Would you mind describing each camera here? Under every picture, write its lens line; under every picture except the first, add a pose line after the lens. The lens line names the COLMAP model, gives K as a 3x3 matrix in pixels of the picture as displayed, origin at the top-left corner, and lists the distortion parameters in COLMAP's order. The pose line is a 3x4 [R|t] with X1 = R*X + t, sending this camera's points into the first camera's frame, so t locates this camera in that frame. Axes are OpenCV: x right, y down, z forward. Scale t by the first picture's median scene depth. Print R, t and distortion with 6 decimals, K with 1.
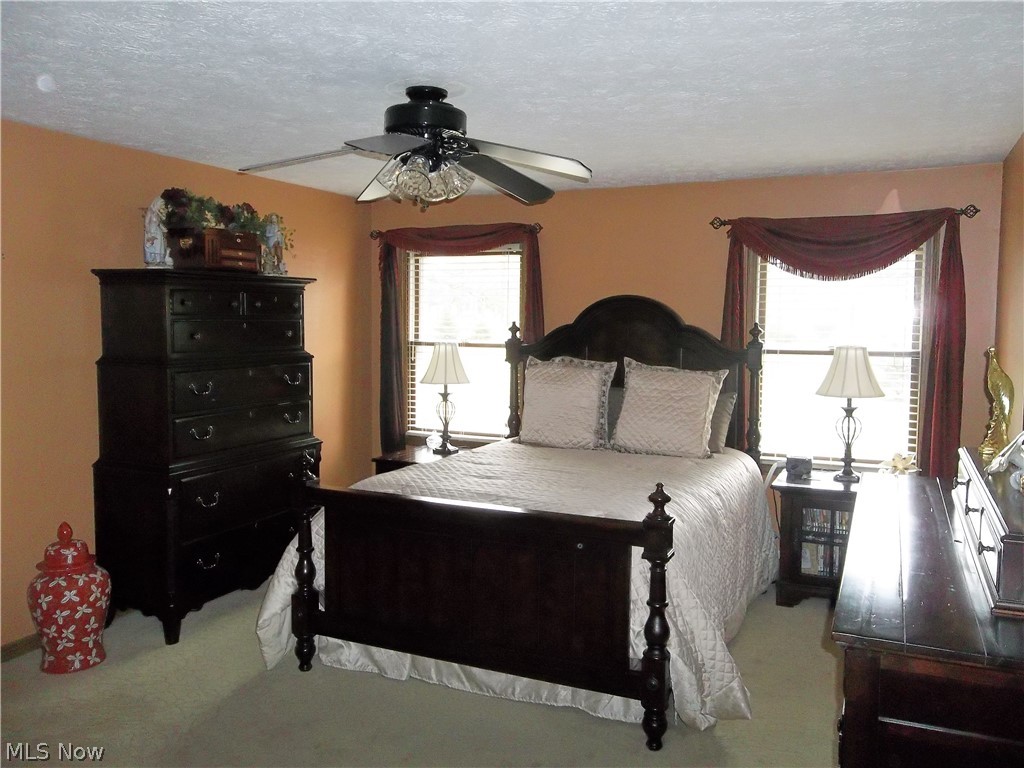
lens RADIAL K [[847.1, 0, 512.0], [0, 847.1, 384.0], [0, 0, 1]] dist [0.002213, 0.000778]
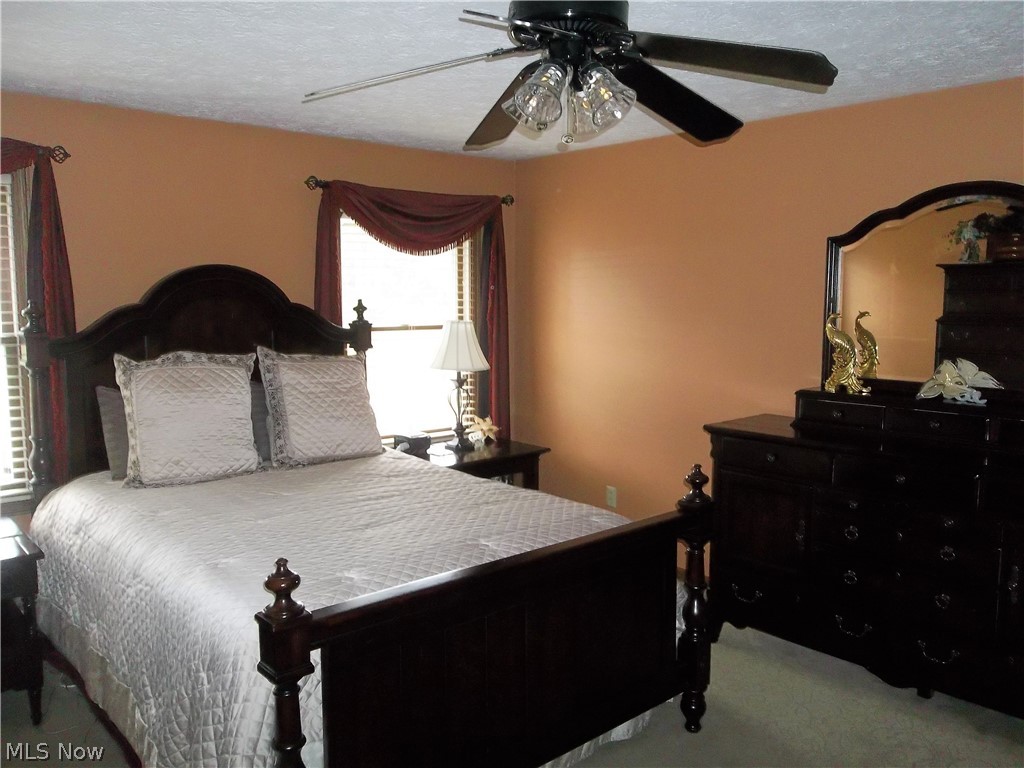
lens RADIAL K [[822.1, 0, 512.0], [0, 822.1, 384.0], [0, 0, 1]] dist [-0.004299, -0.000411]
pose [[0.403011, -0.104524, 0.909207, -0.471020], [0.079510, 0.993699, 0.078994, -0.039359], [-0.911735, 0.040456, 0.408782, 0.506409]]
